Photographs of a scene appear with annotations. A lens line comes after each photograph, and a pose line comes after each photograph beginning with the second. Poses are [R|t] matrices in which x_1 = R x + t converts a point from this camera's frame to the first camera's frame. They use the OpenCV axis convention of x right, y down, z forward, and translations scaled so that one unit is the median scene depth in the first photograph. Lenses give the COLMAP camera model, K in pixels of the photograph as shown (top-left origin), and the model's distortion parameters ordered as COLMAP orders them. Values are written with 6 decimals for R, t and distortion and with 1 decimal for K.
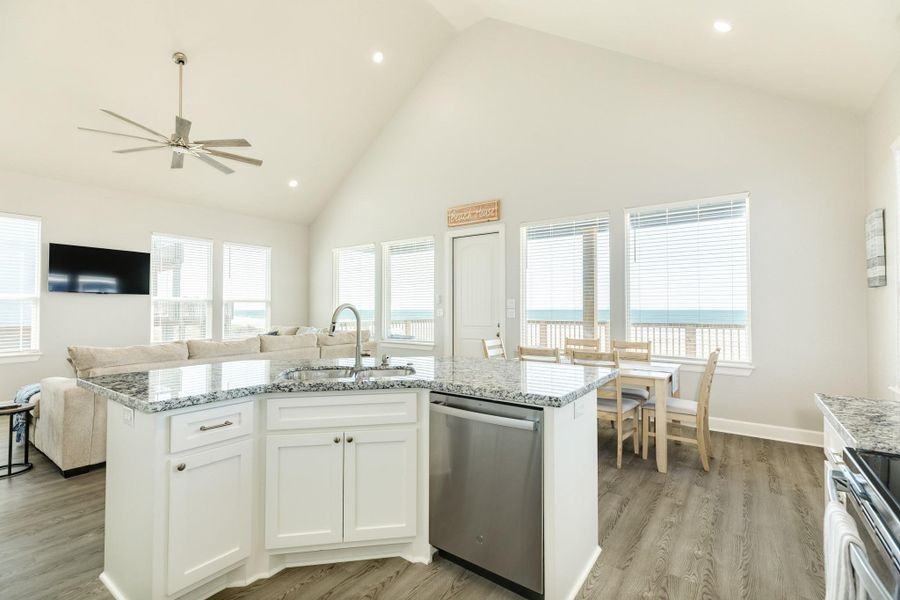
lens RADIAL K [[402.2, 0, 448.4], [0, 402.2, 300.5], [0, 0, 1]] dist [0.008067, -0.000050]
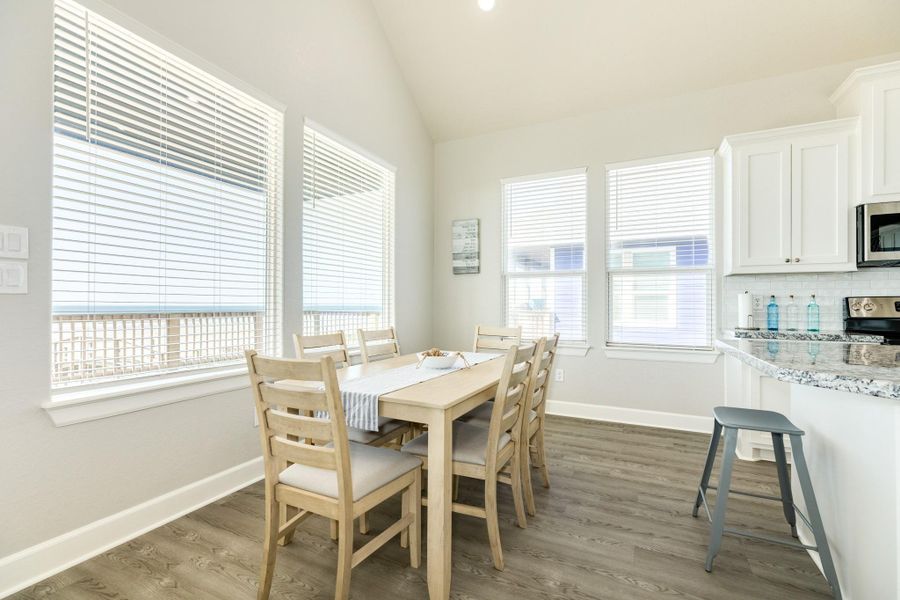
lens RADIAL K [[402.2, 0, 448.4], [0, 402.2, 300.5], [0, 0, 1]] dist [0.008067, -0.000050]
pose [[-0.179426, 0.010723, 0.983713, -0.170218], [-0.021922, 0.999649, -0.014895, 0.047328], [-0.983527, -0.024238, -0.179128, 0.775718]]
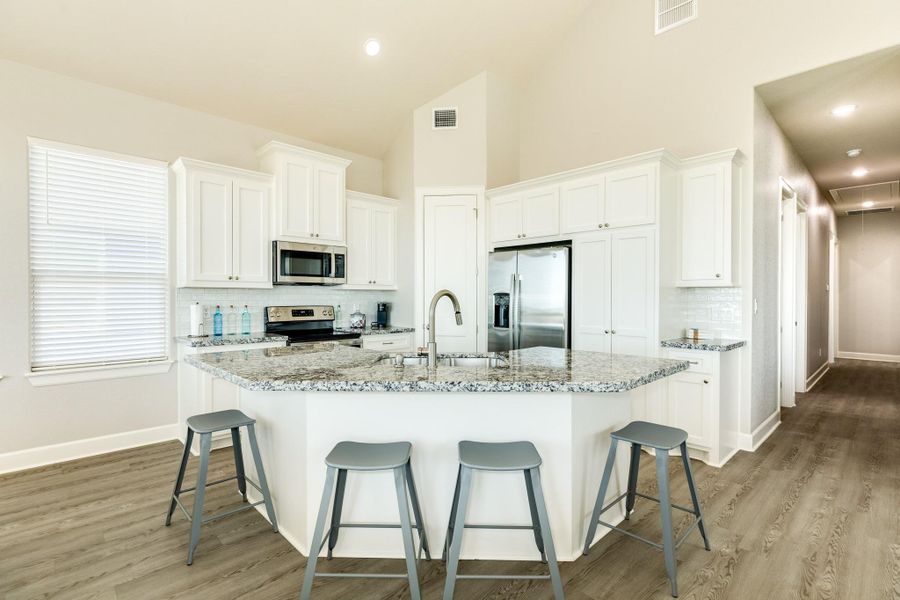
lens RADIAL K [[426.6, 0, 448.5], [0, 426.6, 300.4], [0, 0, 1]] dist [0.000041, 0.000683]
pose [[-0.984481, -0.001250, 0.175488, -0.186599], [-0.003369, 0.999925, -0.011774, 0.018500], [-0.175461, -0.012183, -0.984411, 0.849063]]
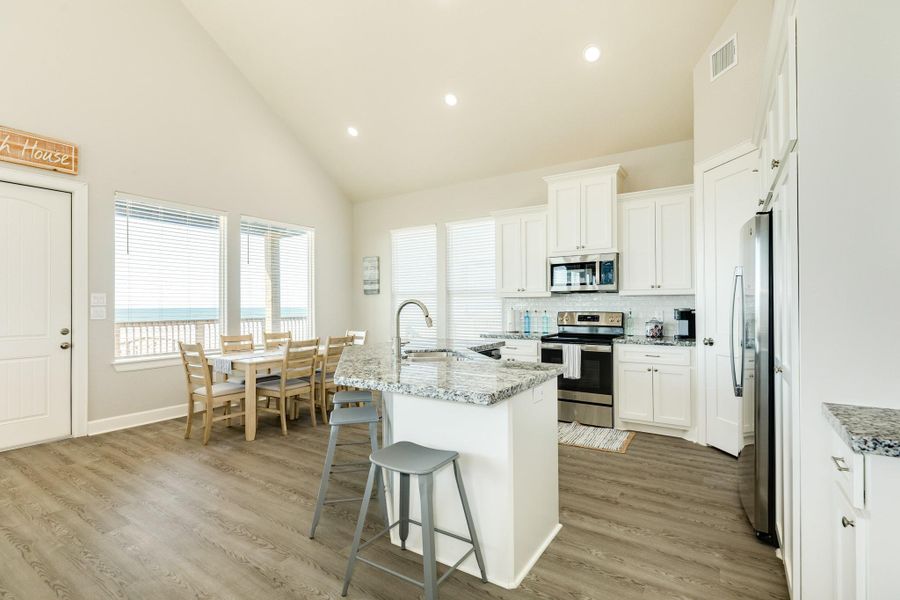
lens RADIAL K [[426.6, 0, 448.5], [0, 426.6, 300.4], [0, 0, 1]] dist [0.000041, 0.000683]
pose [[-0.048167, 0.011925, 0.998768, -0.648558], [-0.012781, 0.999839, -0.012554, 0.011593], [-0.998758, -0.013370, -0.048007, 0.426609]]
